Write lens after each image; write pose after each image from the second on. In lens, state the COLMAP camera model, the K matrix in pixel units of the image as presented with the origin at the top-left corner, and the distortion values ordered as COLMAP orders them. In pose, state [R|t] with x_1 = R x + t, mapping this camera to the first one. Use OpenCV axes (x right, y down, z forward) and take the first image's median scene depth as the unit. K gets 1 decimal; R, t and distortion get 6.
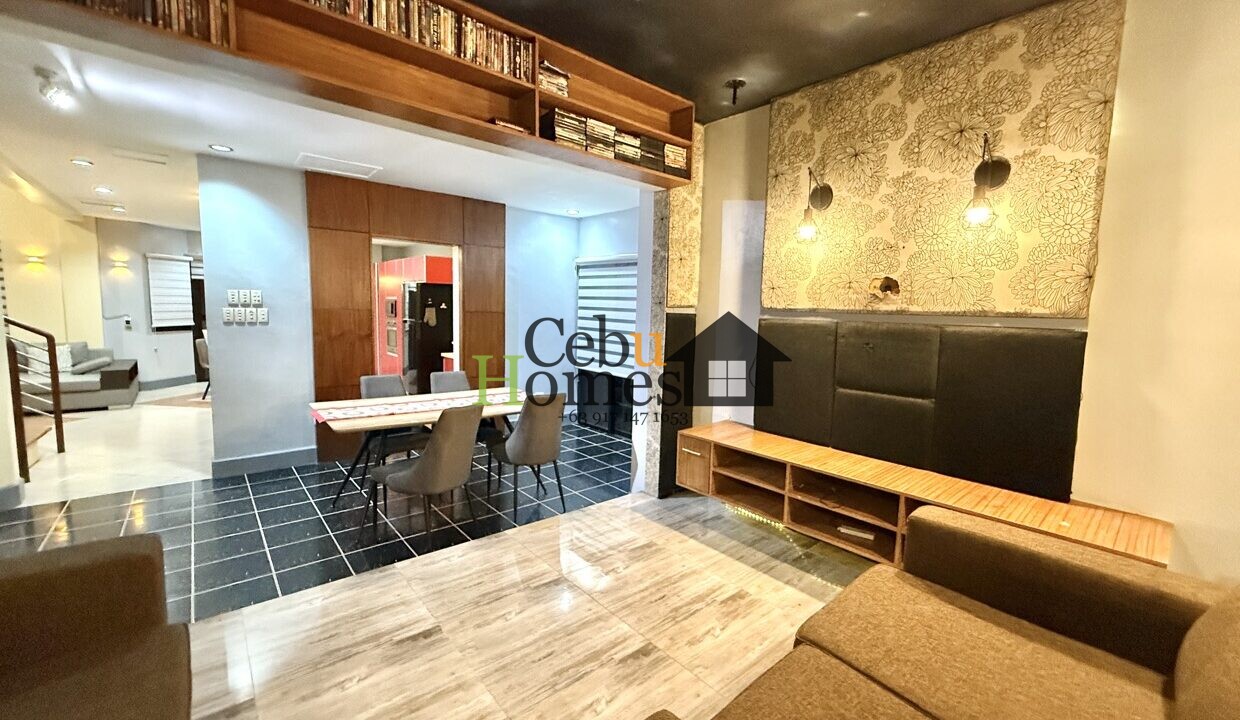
lens RADIAL K [[493.6, 0, 618.2], [0, 493.6, 361.5], [0, 0, 1]] dist [-0.000373, 0.000140]
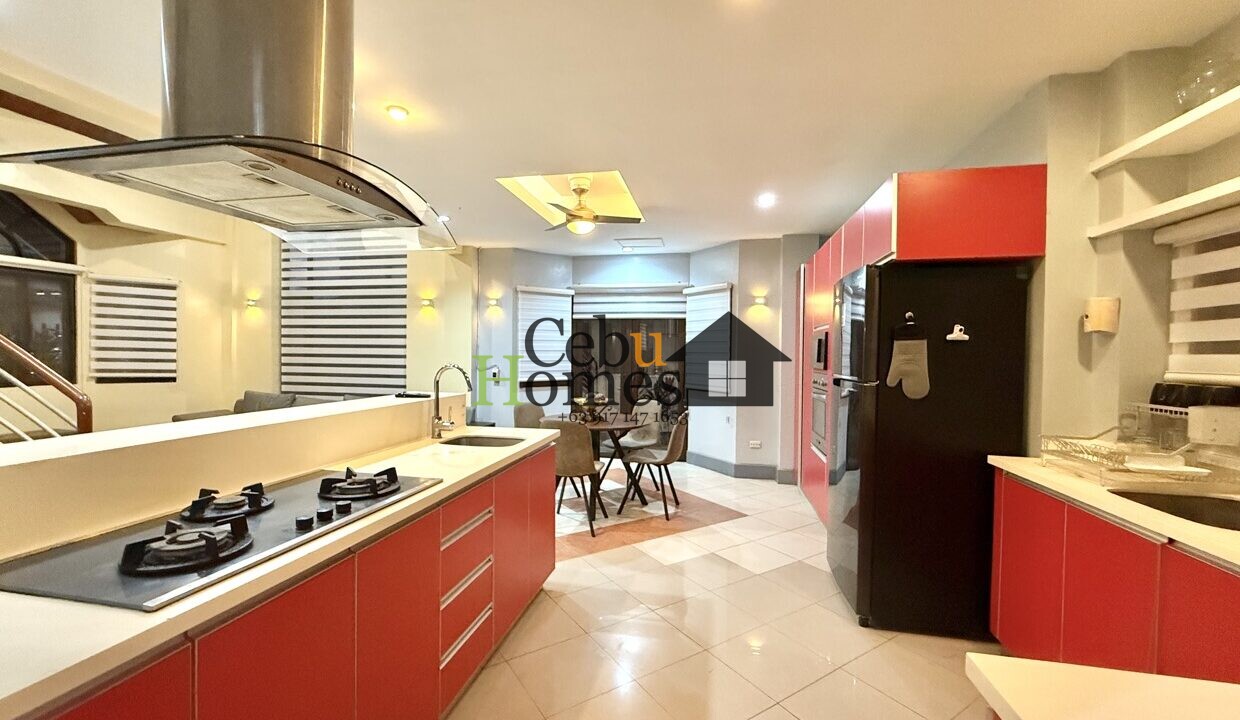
lens RADIAL K [[493.6, 0, 618.2], [0, 493.6, 361.5], [0, 0, 1]] dist [-0.000373, 0.000140]
pose [[0.610133, -0.008606, -0.792252, -0.689526], [-0.077915, 0.994442, -0.070807, -0.167501], [0.788459, 0.104929, 0.606072, 1.871809]]
